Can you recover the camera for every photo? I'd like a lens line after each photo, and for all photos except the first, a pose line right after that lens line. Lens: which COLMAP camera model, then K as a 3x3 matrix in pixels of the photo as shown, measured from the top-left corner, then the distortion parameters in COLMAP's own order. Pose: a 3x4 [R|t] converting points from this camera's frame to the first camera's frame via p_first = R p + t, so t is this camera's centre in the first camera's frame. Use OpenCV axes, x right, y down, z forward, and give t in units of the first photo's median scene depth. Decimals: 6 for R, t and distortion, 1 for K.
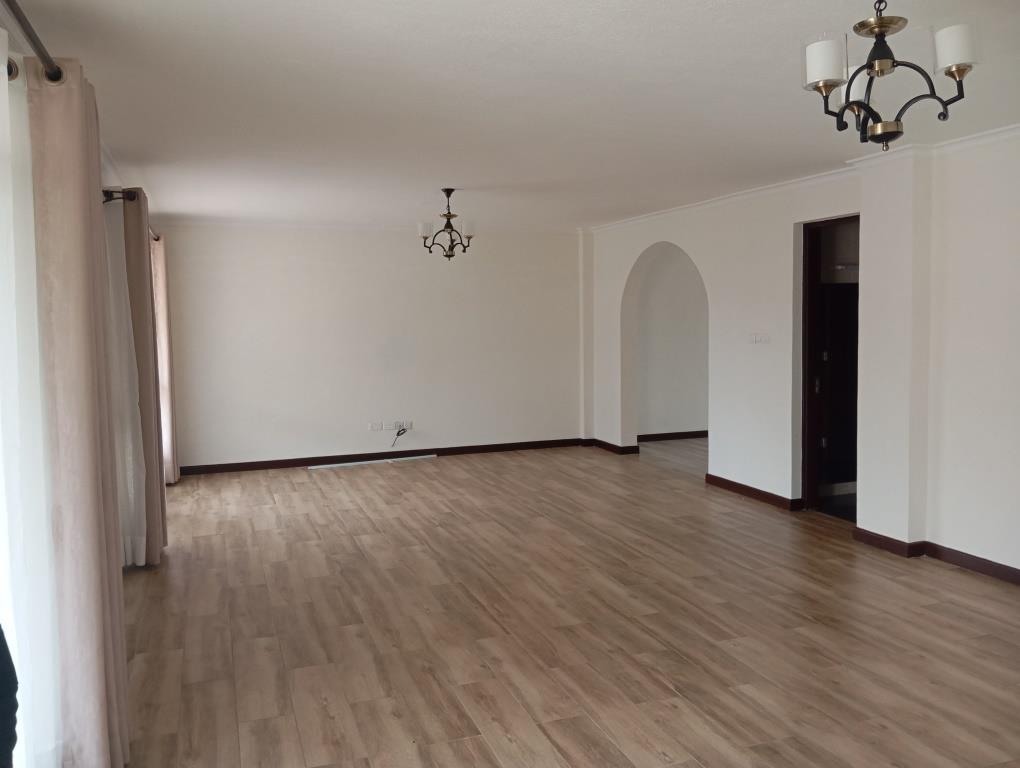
lens RADIAL K [[824.0, 0, 509.7], [0, 824.0, 369.5], [0, 0, 1]] dist [0.113543, -0.189490]
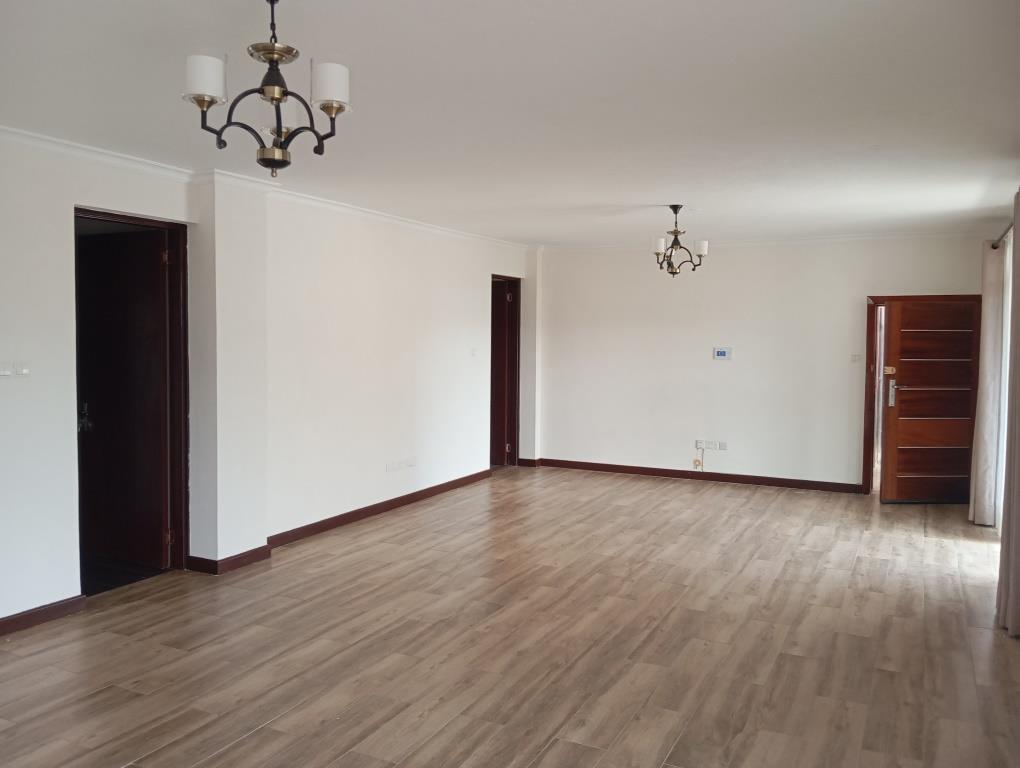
lens RADIAL K [[830.0, 0, 516.0], [0, 830.0, 370.6], [0, 0, 1]] dist [0.100371, -0.173127]
pose [[-0.699564, -0.024608, 0.714146, -0.609550], [0.045436, 0.995853, 0.078824, -0.103271], [-0.713124, 0.087590, -0.695544, 1.756475]]
